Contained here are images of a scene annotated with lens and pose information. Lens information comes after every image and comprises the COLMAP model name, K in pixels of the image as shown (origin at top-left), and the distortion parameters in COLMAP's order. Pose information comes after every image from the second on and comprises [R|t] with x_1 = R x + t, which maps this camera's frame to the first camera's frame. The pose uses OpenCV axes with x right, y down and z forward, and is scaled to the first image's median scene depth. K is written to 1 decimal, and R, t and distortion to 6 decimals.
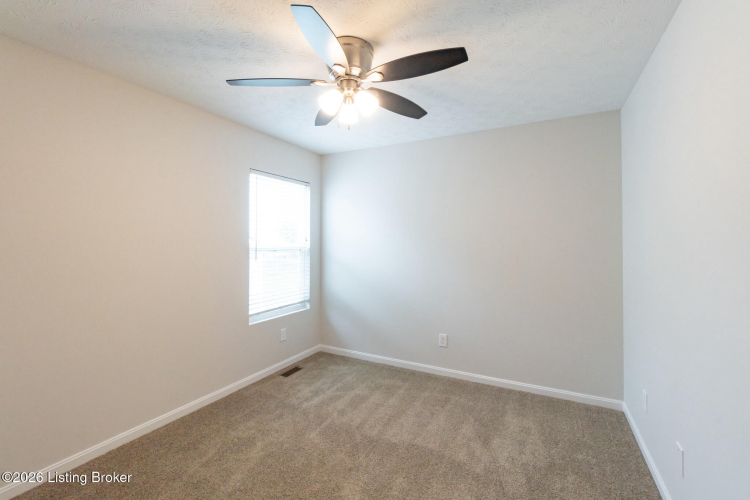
lens RADIAL K [[326.3, 0, 373.7], [0, 326.3, 245.5], [0, 0, 1]] dist [0.001963, -0.000710]
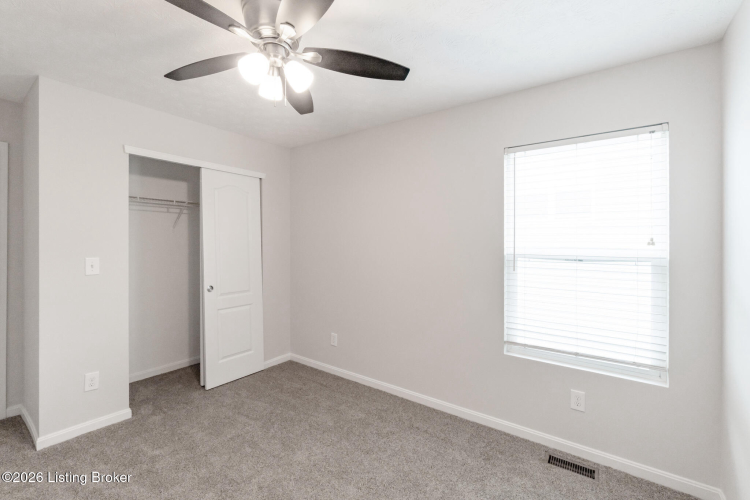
lens RADIAL K [[326.3, 0, 373.7], [0, 326.3, 246.6], [0, 0, 1]] dist [0.001963, -0.000710]
pose [[-0.172337, 0.005988, -0.985020, 0.376354], [-0.014760, 0.999854, 0.008661, -0.009747], [0.984928, 0.016032, -0.172223, 0.726953]]
